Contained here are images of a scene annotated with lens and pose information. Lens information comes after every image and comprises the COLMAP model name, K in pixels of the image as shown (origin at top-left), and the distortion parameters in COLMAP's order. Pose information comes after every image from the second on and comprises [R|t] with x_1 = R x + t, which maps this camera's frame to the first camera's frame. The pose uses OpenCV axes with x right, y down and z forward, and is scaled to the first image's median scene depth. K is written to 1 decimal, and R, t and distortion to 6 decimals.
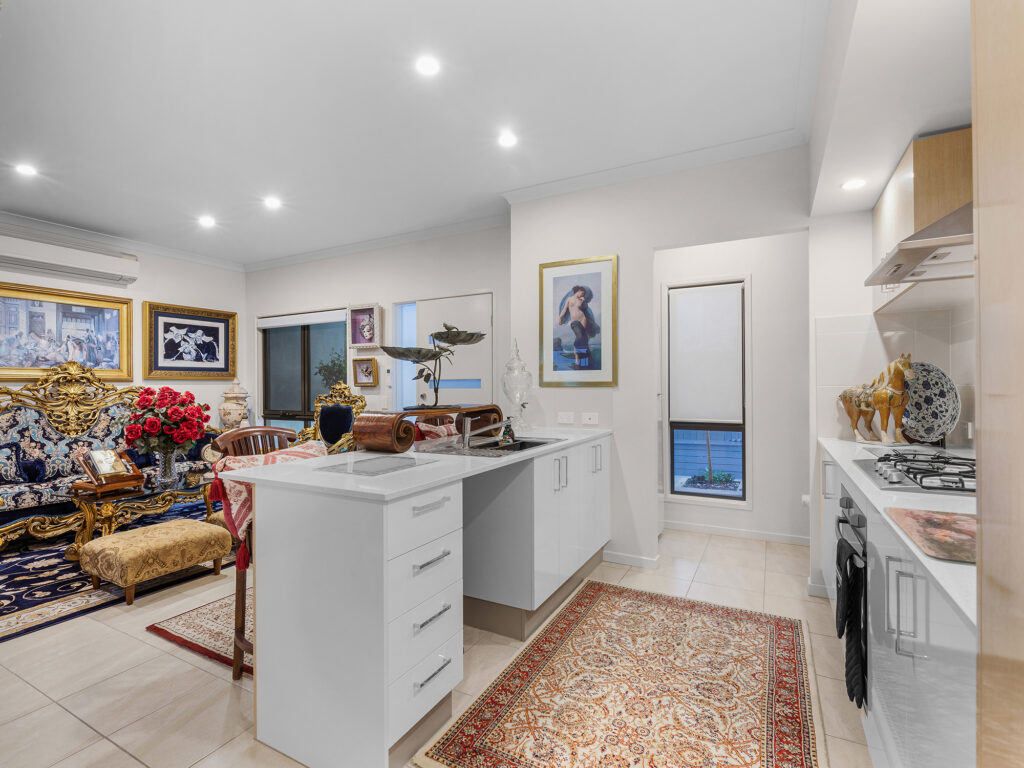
lens RADIAL K [[491.7, 0, 511.1], [0, 491.7, 389.5], [0, 0, 1]] dist [-0.002064, -0.000166]
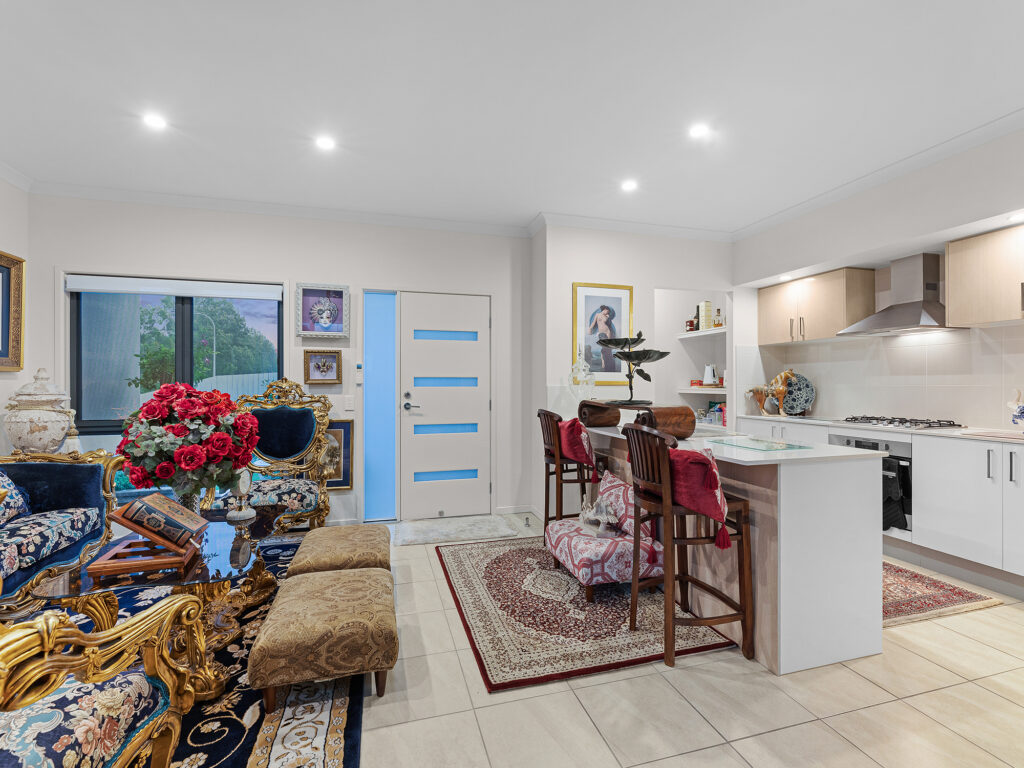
lens RADIAL K [[464.2, 0, 511.1], [0, 464.2, 387.9], [0, 0, 1]] dist [-0.000274, 0.000038]
pose [[0.717138, -0.001687, 0.696929, -0.705064], [0.001765, 0.999998, 0.000604, 0.000335], [-0.696929, 0.000797, 0.717140, 0.253067]]
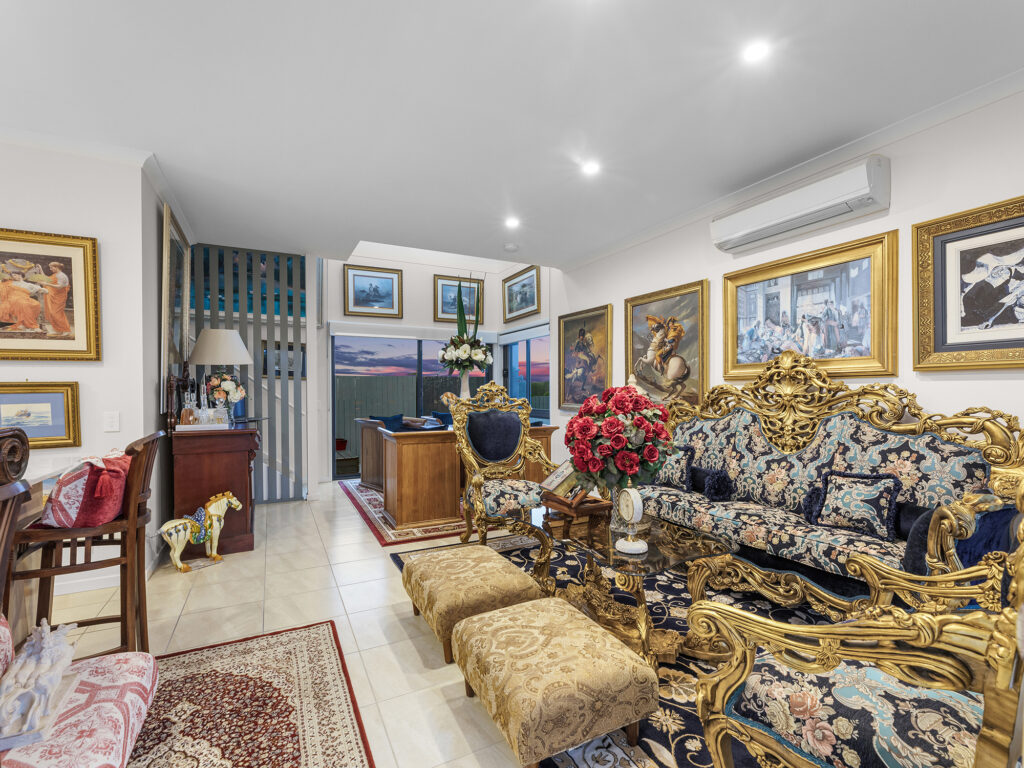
lens RADIAL K [[464.2, 0, 511.1], [0, 464.2, 387.9], [0, 0, 1]] dist [-0.000274, 0.000038]
pose [[-0.568167, 0.005722, -0.822893, -0.089644], [0.001469, 0.999981, 0.005939, -0.006687], [0.822912, 0.002166, -0.568165, 1.062545]]
